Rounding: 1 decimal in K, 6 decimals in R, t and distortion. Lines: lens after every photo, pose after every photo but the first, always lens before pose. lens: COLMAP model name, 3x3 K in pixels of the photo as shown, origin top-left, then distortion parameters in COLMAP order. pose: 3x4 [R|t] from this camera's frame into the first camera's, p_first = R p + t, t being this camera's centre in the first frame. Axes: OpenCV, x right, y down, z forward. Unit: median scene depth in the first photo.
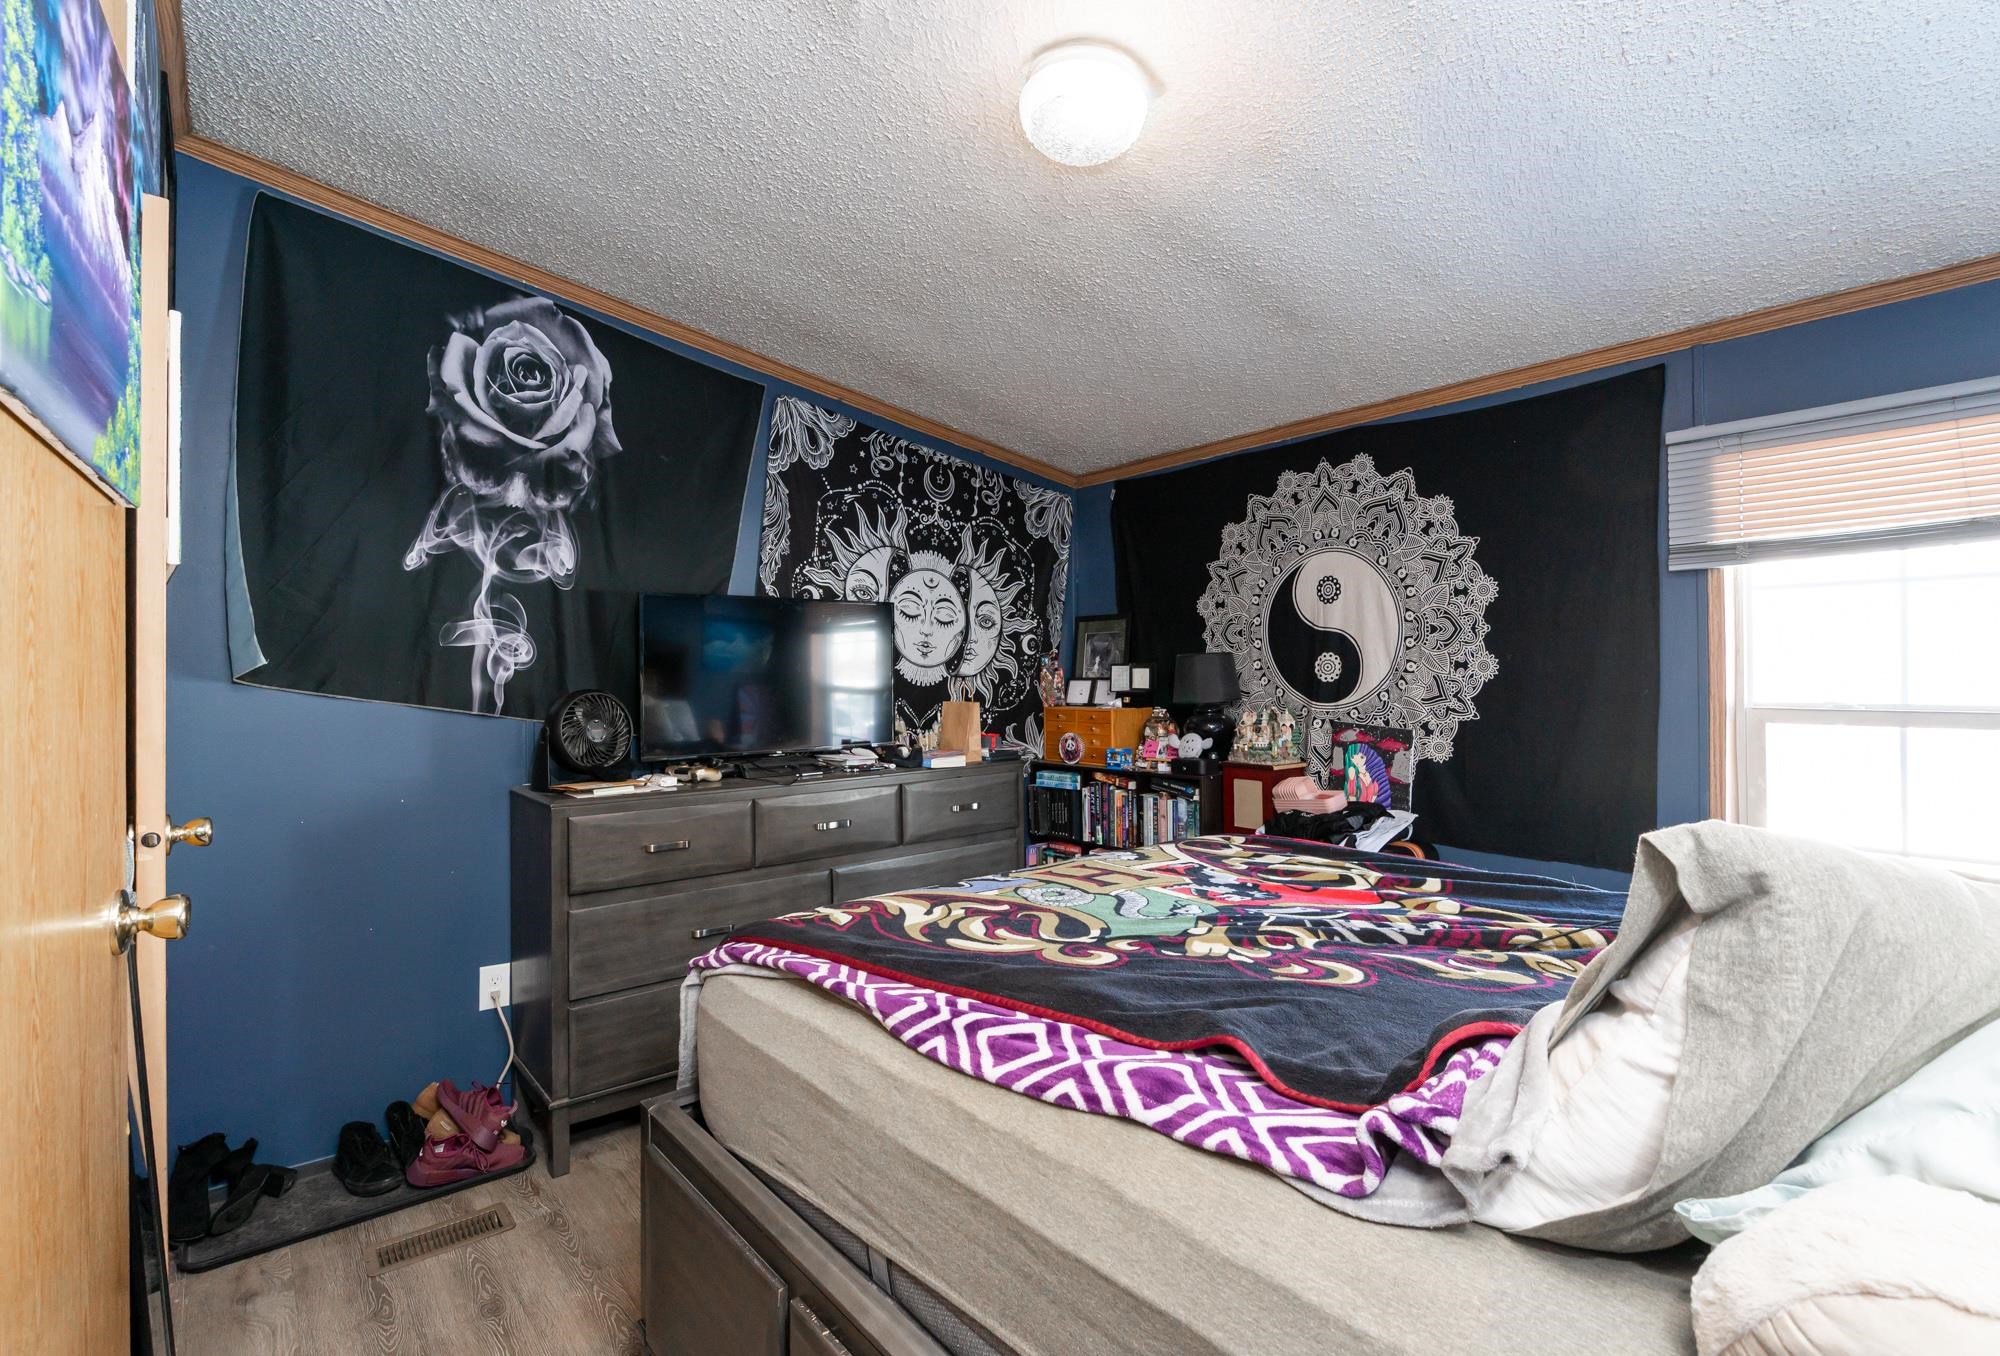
lens RADIAL K [[890.6, 0, 998.1], [0, 890.6, 676.2], [0, 0, 1]] dist [0.000122, -0.000052]
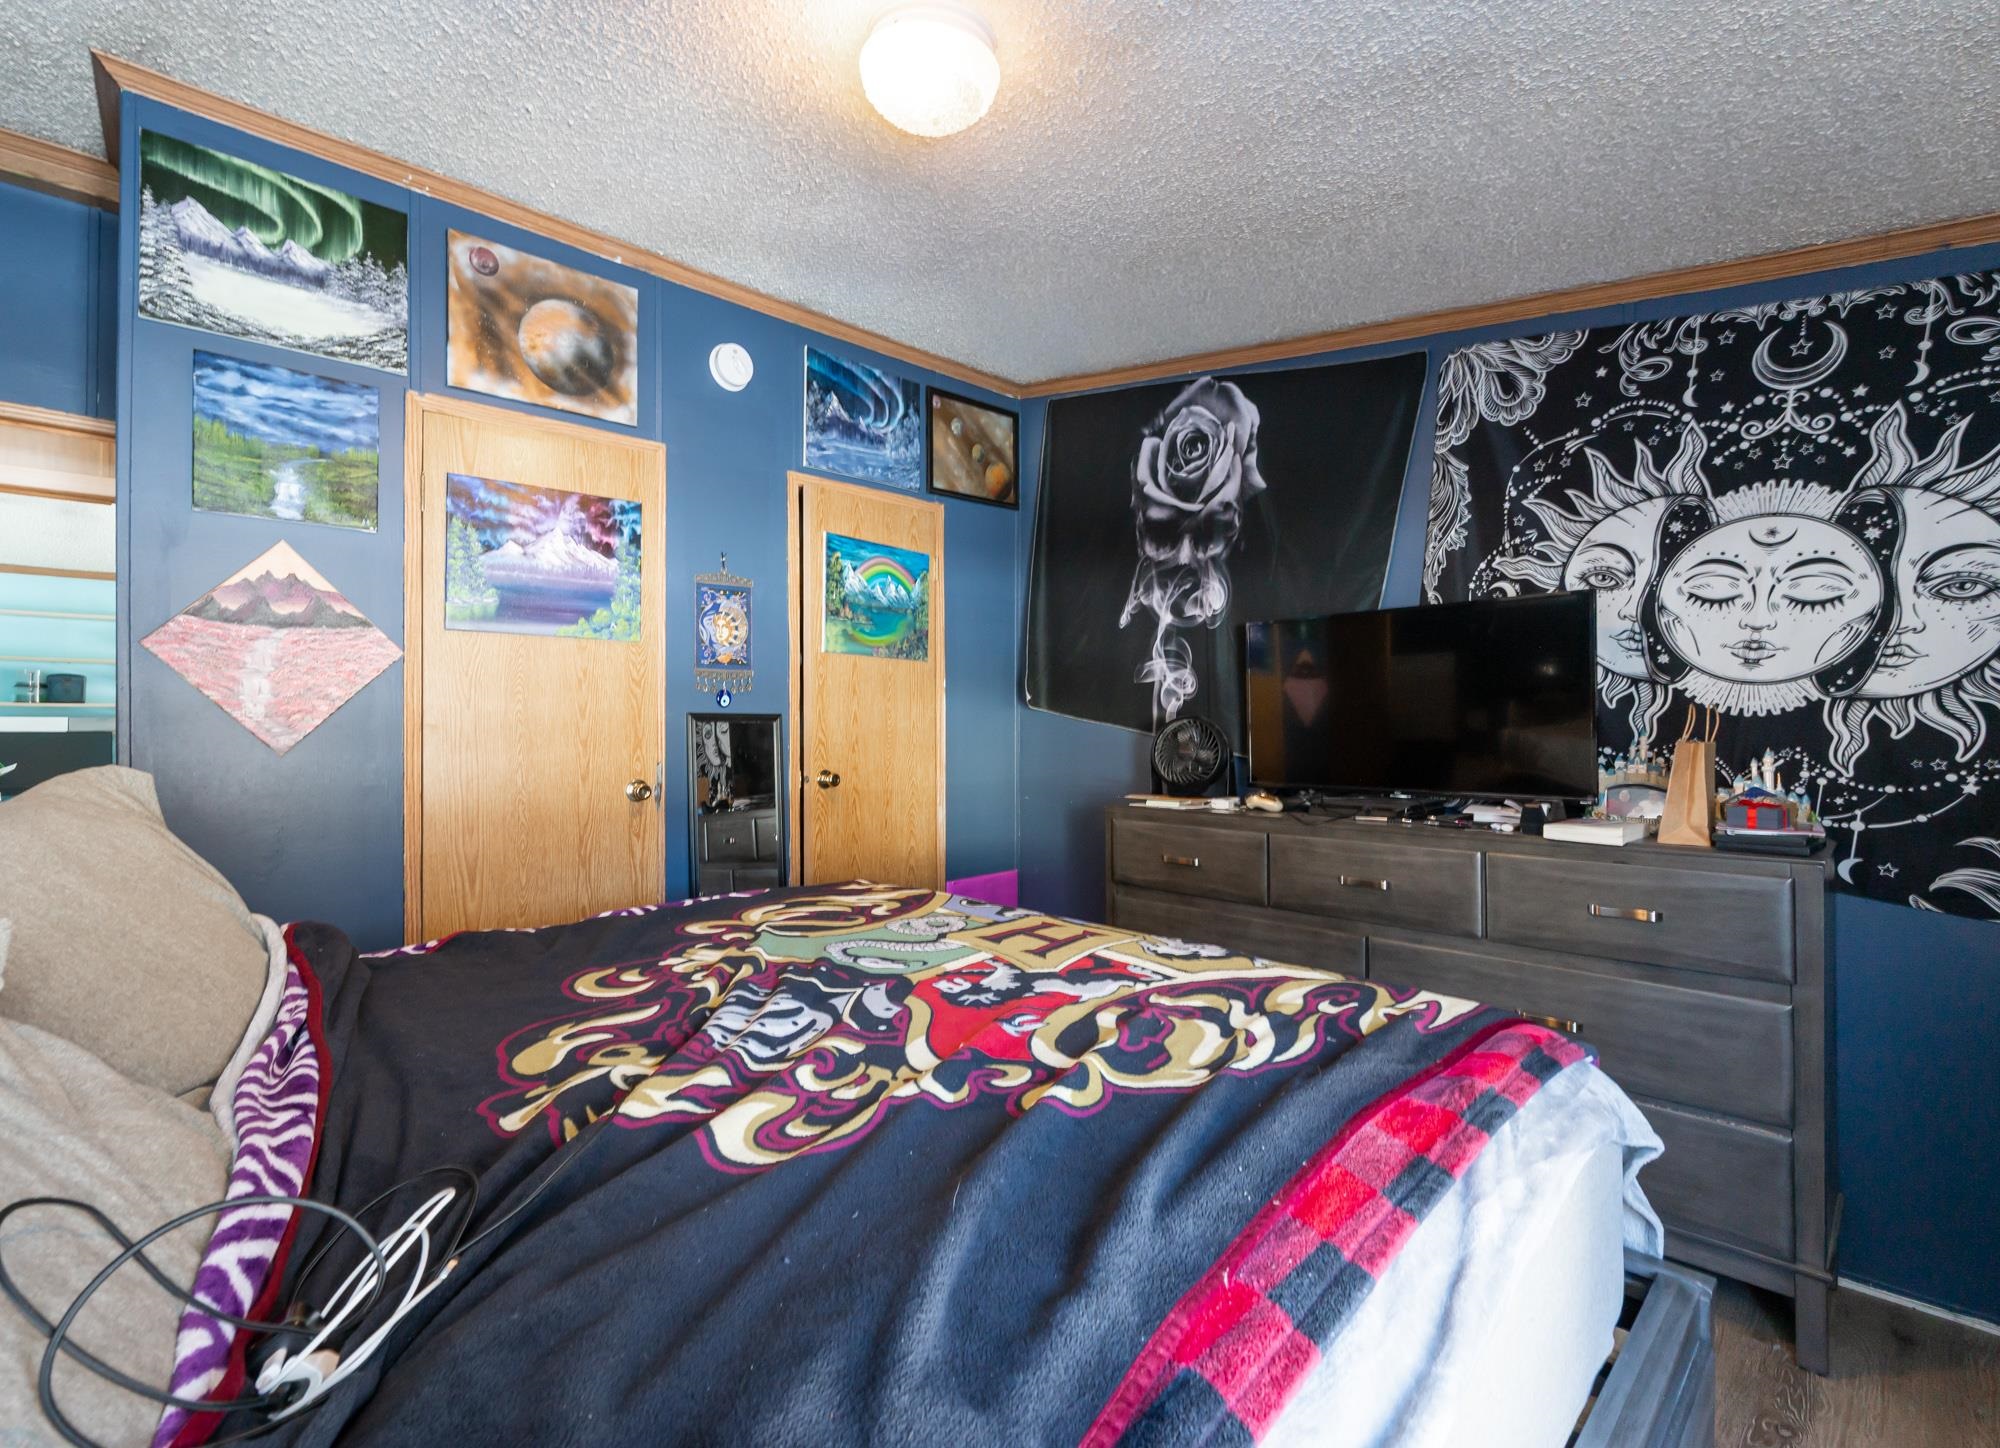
lens RADIAL K [[953.4, 0, 998.0], [0, 953.4, 718.9], [0, 0, 1]] dist [-0.002381, -0.000342]
pose [[0.071920, 0.009615, -0.997364, 0.593394], [0.008297, 0.999913, 0.010238, 0.002946], [0.997376, -0.009011, 0.071834, 0.537719]]
